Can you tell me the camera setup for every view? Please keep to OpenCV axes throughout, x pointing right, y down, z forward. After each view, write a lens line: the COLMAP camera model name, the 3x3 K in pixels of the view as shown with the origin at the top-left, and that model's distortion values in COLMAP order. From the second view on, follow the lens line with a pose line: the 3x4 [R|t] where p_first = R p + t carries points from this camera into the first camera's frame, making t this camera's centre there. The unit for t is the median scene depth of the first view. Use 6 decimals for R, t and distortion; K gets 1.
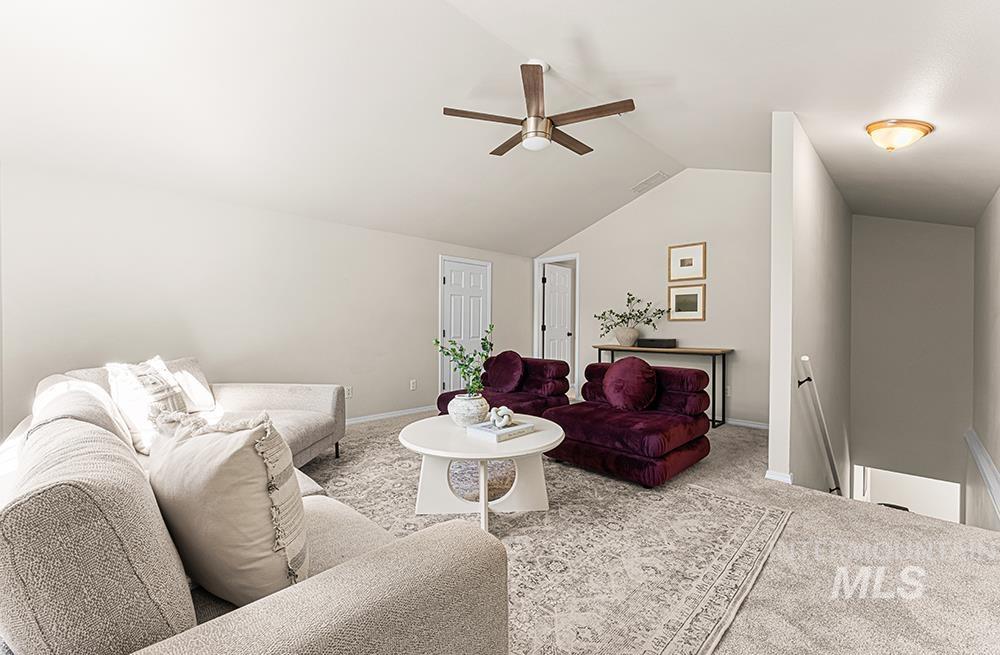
lens RADIAL K [[405.8, 0, 500.0], [0, 405.8, 327.5], [0, 0, 1]] dist [-0.000830, -0.000037]
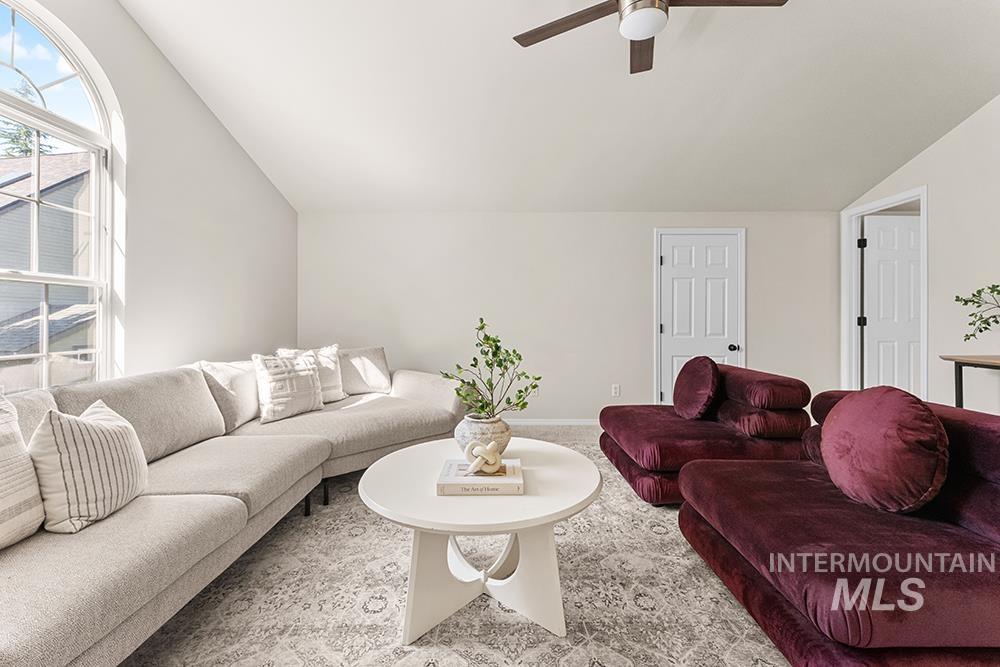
lens RADIAL K [[416.2, 0, 499.9], [0, 416.2, 316.0], [0, 0, 1]] dist [0.001322, -0.000011]
pose [[0.710637, -0.009253, -0.703498, 0.283602], [0.001232, 0.999928, -0.011907, -0.000839], [0.703558, 0.007595, 0.710597, 0.302681]]
